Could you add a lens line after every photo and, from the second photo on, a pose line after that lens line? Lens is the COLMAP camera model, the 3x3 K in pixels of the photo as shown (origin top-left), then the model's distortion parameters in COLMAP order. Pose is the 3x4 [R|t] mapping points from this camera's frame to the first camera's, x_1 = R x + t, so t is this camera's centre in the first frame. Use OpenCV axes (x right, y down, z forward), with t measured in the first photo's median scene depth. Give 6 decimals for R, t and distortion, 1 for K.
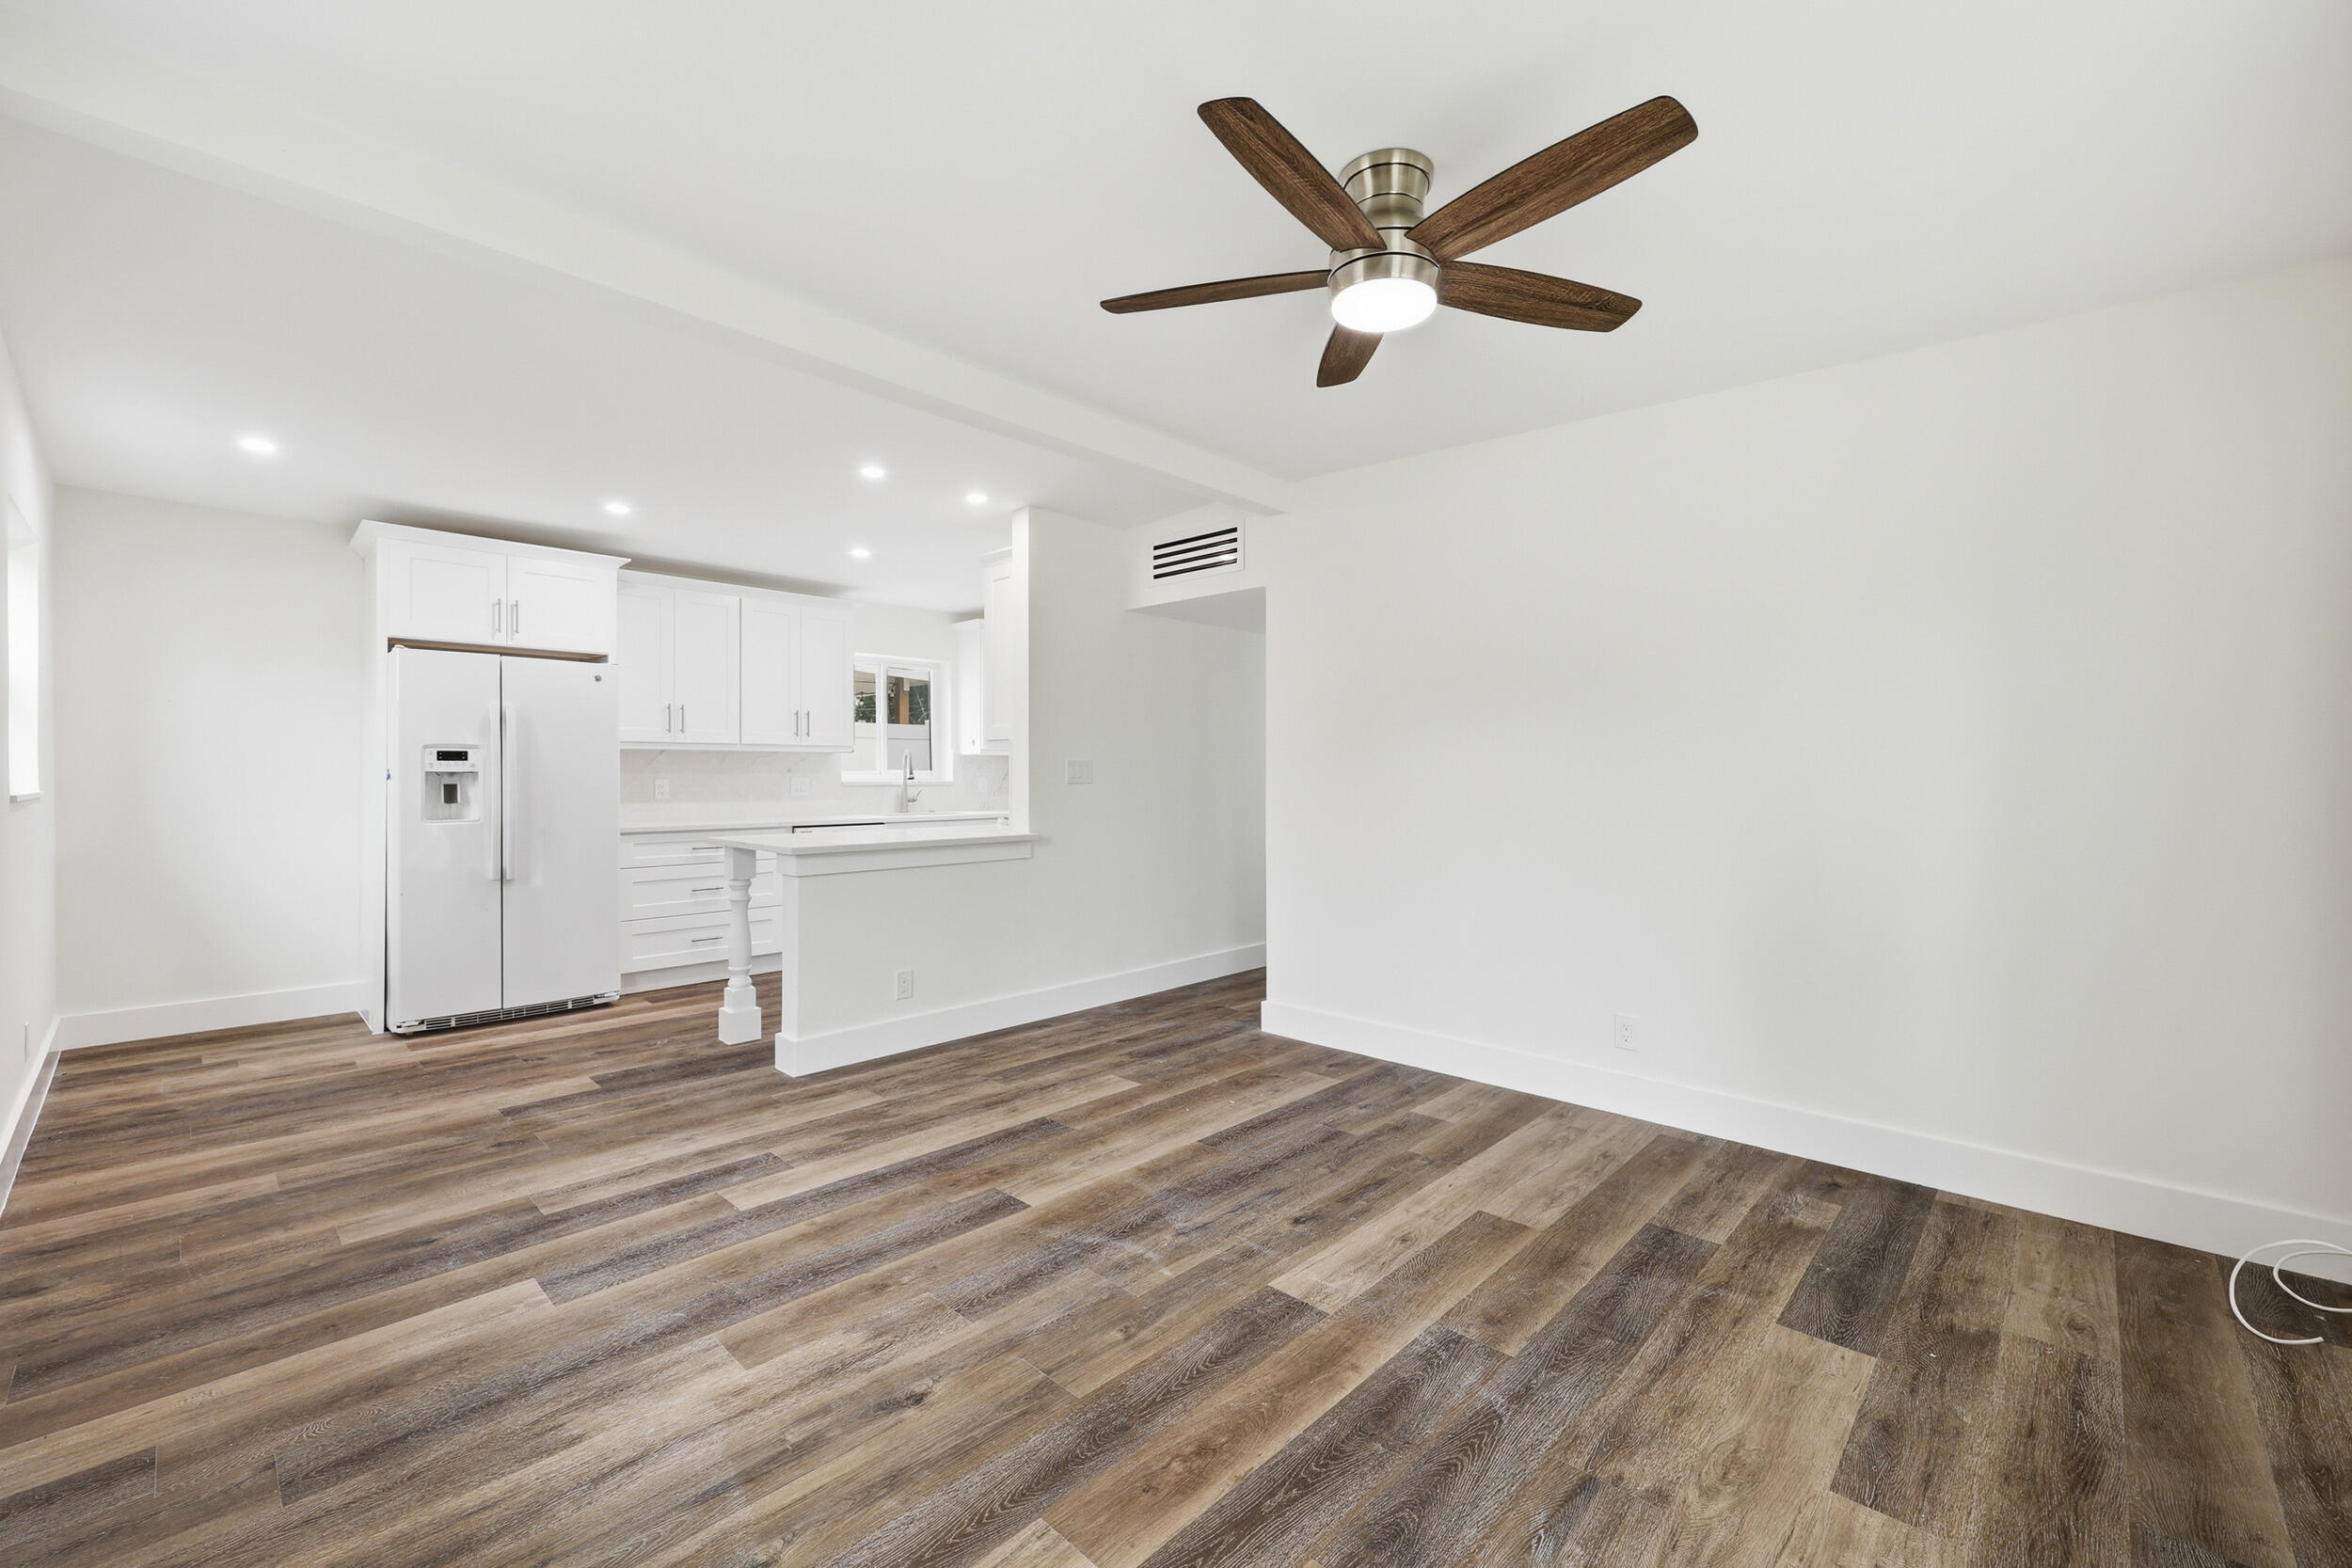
lens RADIAL K [[948.9, 0, 1176.4], [0, 948.9, 776.6], [0, 0, 1]] dist [0.001877, 0.000332]
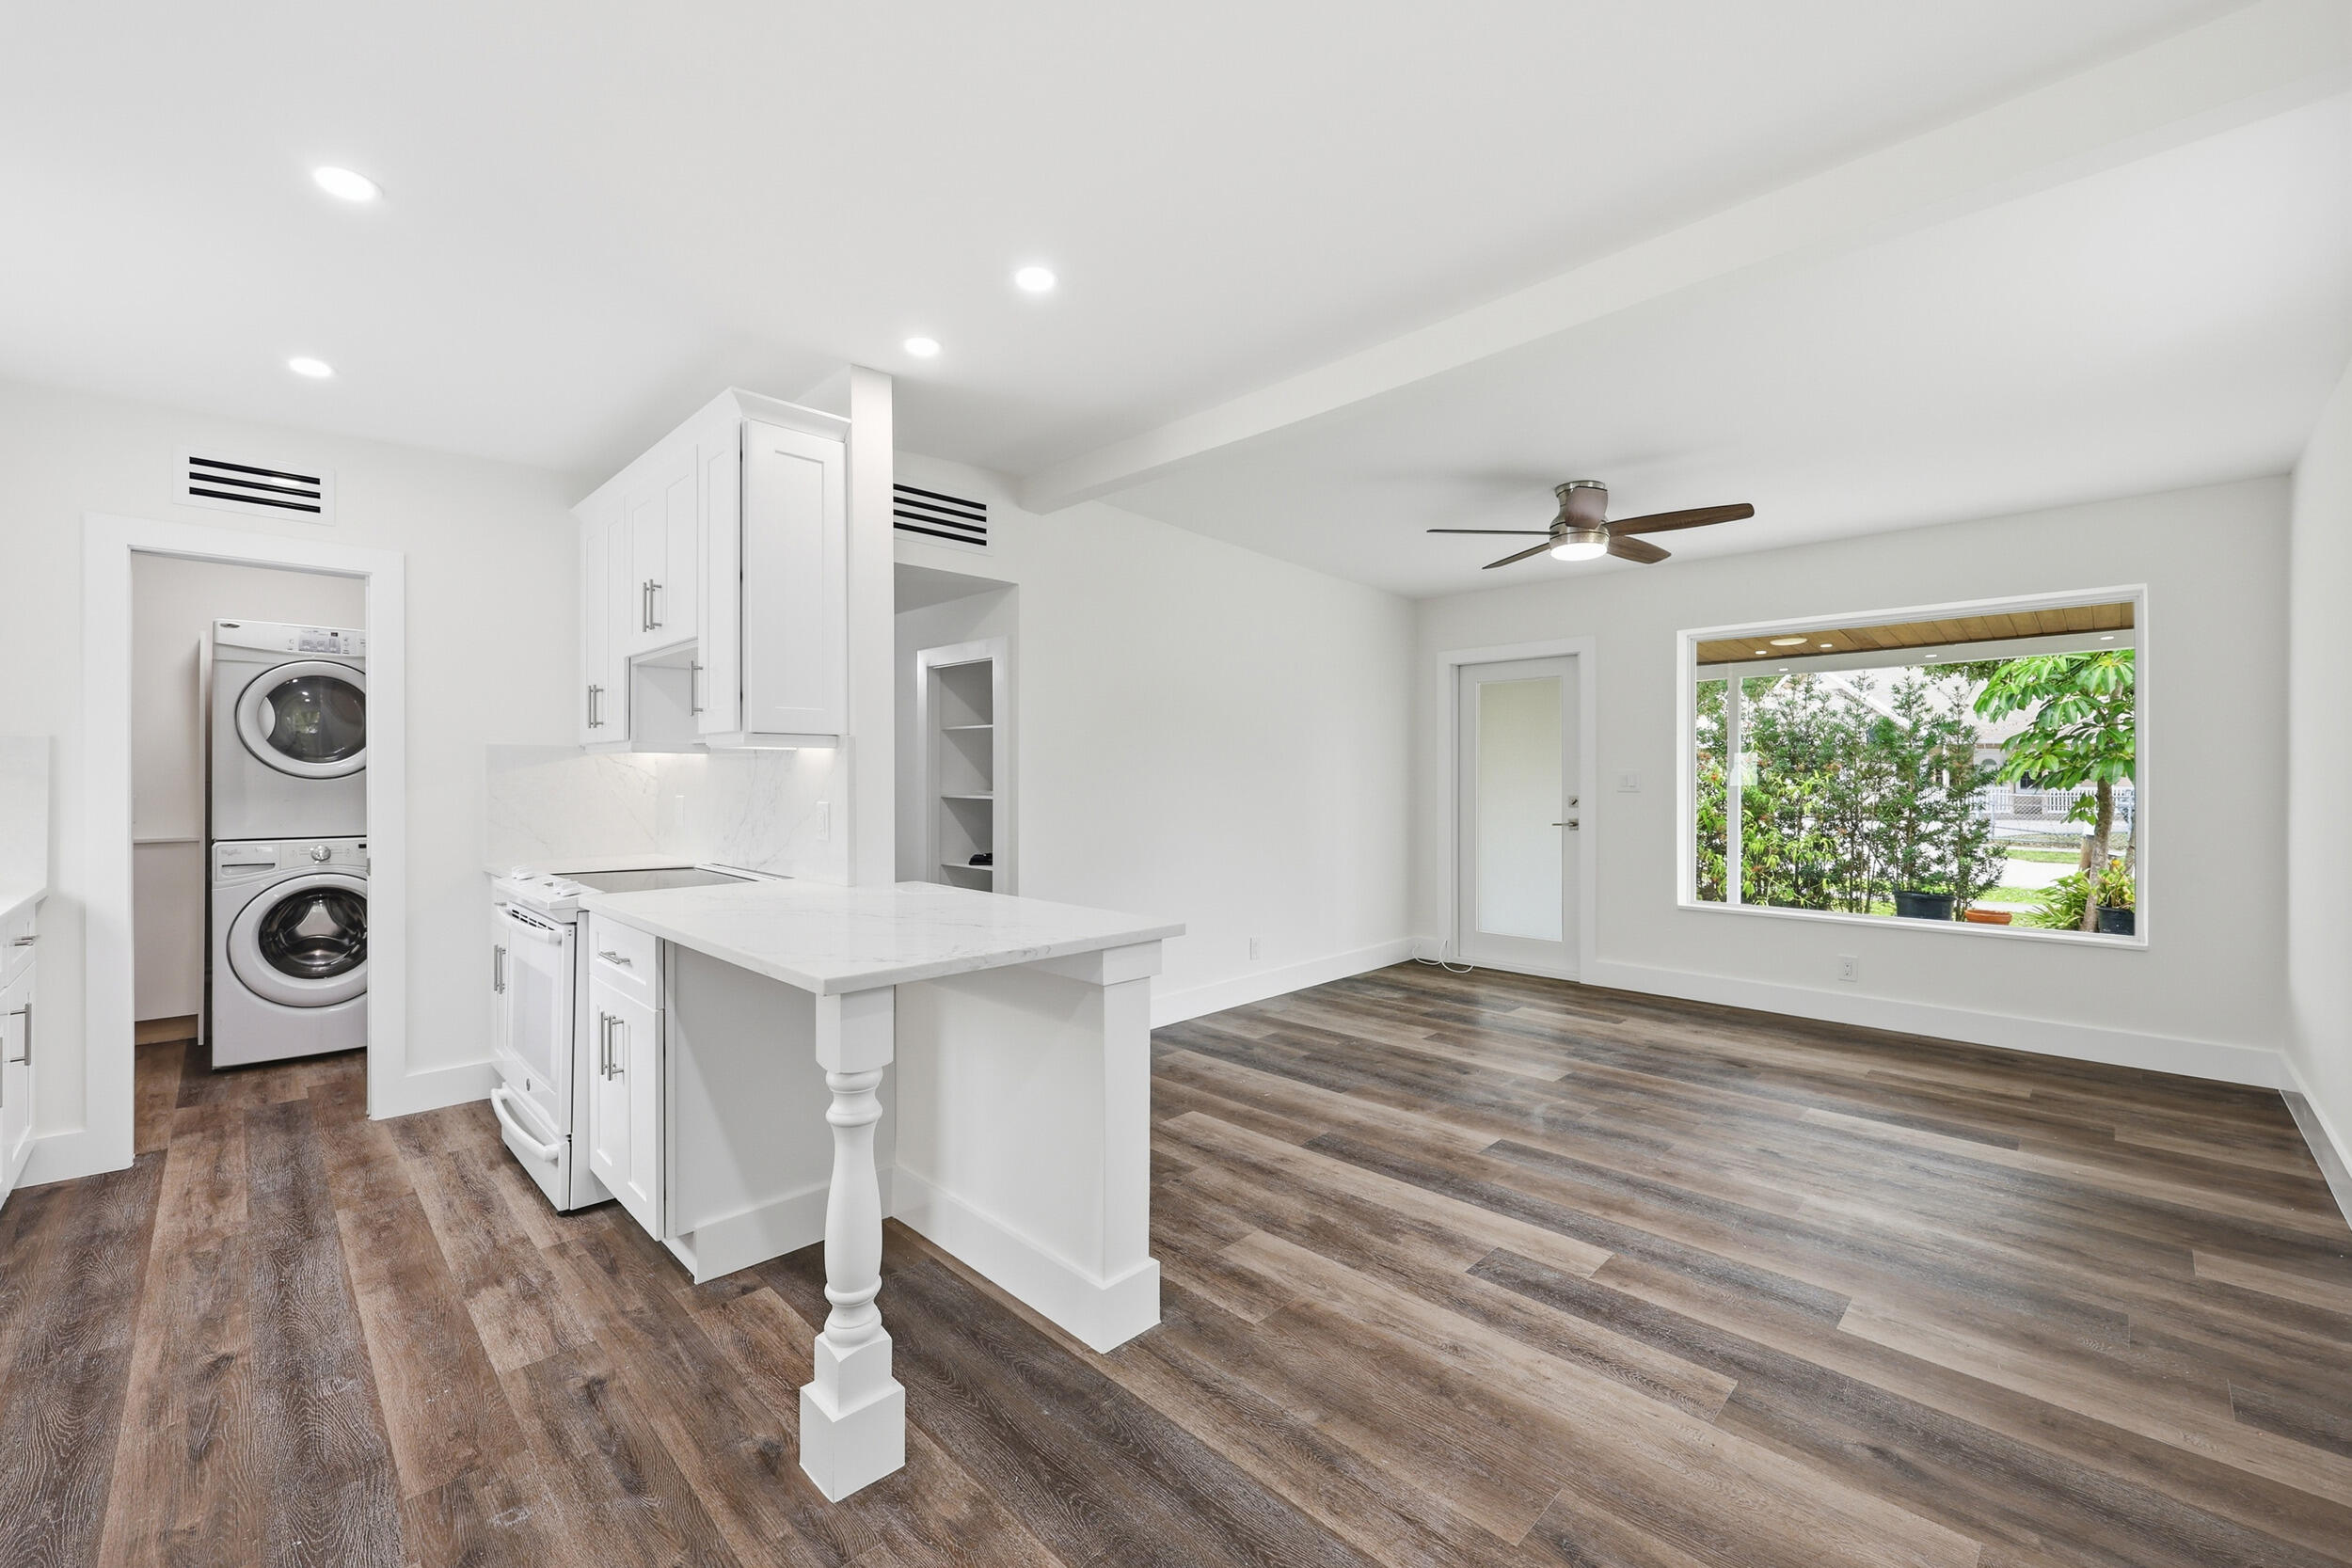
lens RADIAL K [[948.9, 0, 1176.4], [0, 948.9, 776.6], [0, 0, 1]] dist [0.001877, 0.000332]
pose [[0.021814, -0.002644, 0.999759, -1.329770], [0.001244, 0.999996, 0.002617, -0.021990], [-0.999761, 0.001186, 0.021817, 1.329246]]
